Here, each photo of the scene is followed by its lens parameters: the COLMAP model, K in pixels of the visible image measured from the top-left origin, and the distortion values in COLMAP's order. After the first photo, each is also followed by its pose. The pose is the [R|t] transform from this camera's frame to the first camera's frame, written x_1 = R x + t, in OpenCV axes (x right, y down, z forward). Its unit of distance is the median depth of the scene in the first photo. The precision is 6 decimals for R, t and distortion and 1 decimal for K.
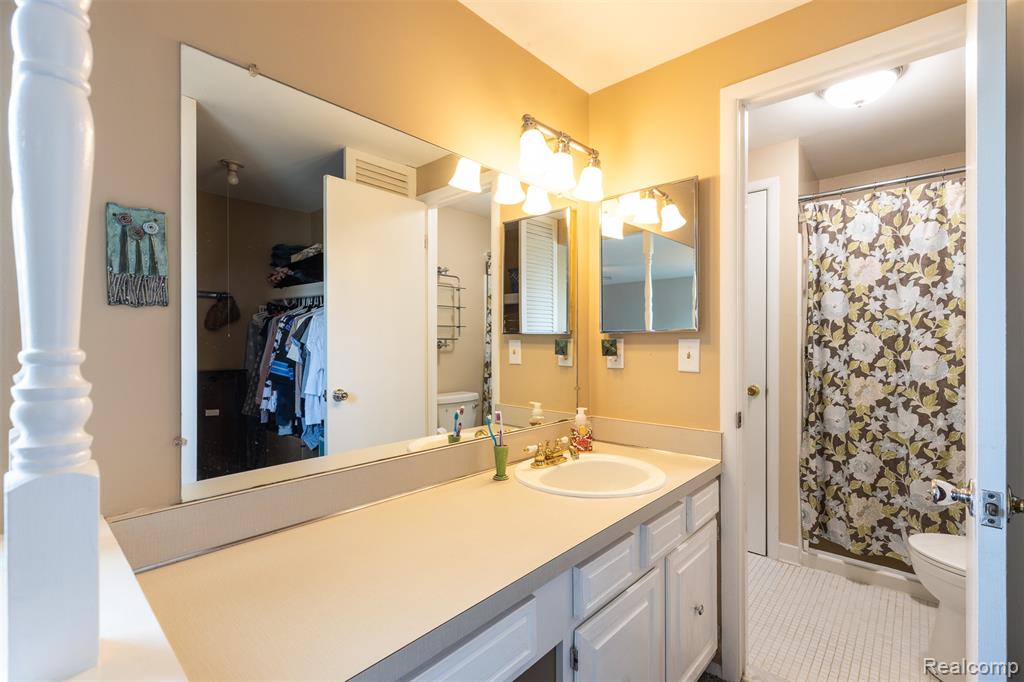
lens RADIAL K [[449.8, 0, 521.9], [0, 449.8, 342.5], [0, 0, 1]] dist [0.002658, -0.000165]
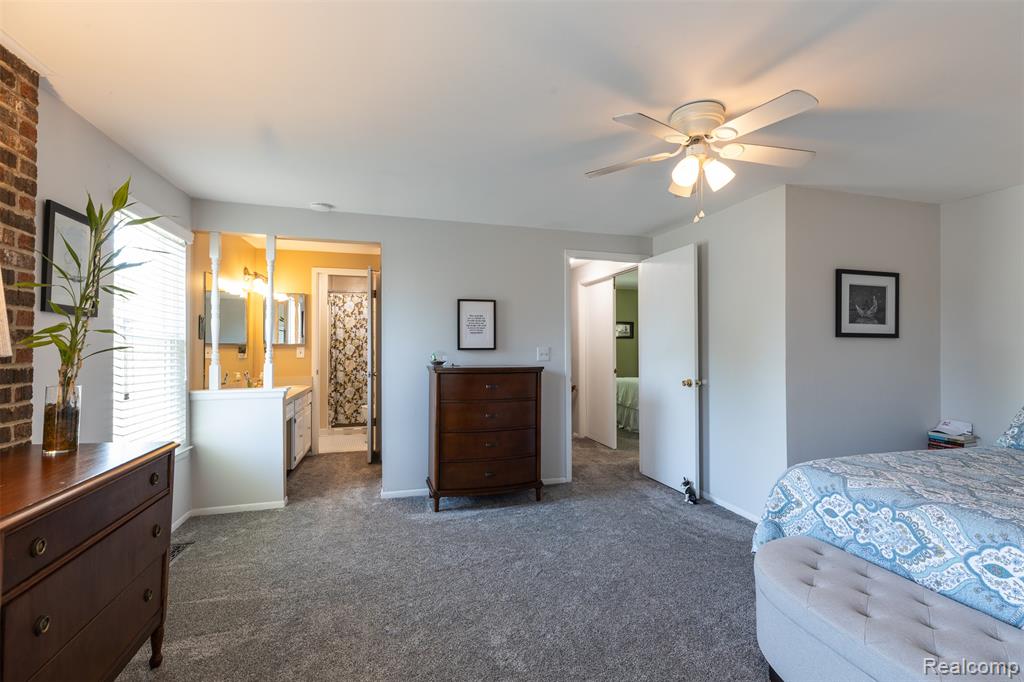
lens RADIAL K [[449.8, 0, 521.9], [0, 449.8, 342.5], [0, 0, 1]] dist [0.002658, -0.000165]
pose [[0.518893, 0.006535, 0.854814, -1.048189], [0.002688, 0.999953, -0.009276, -0.003176], [-0.854835, 0.007111, 0.518851, -1.331399]]
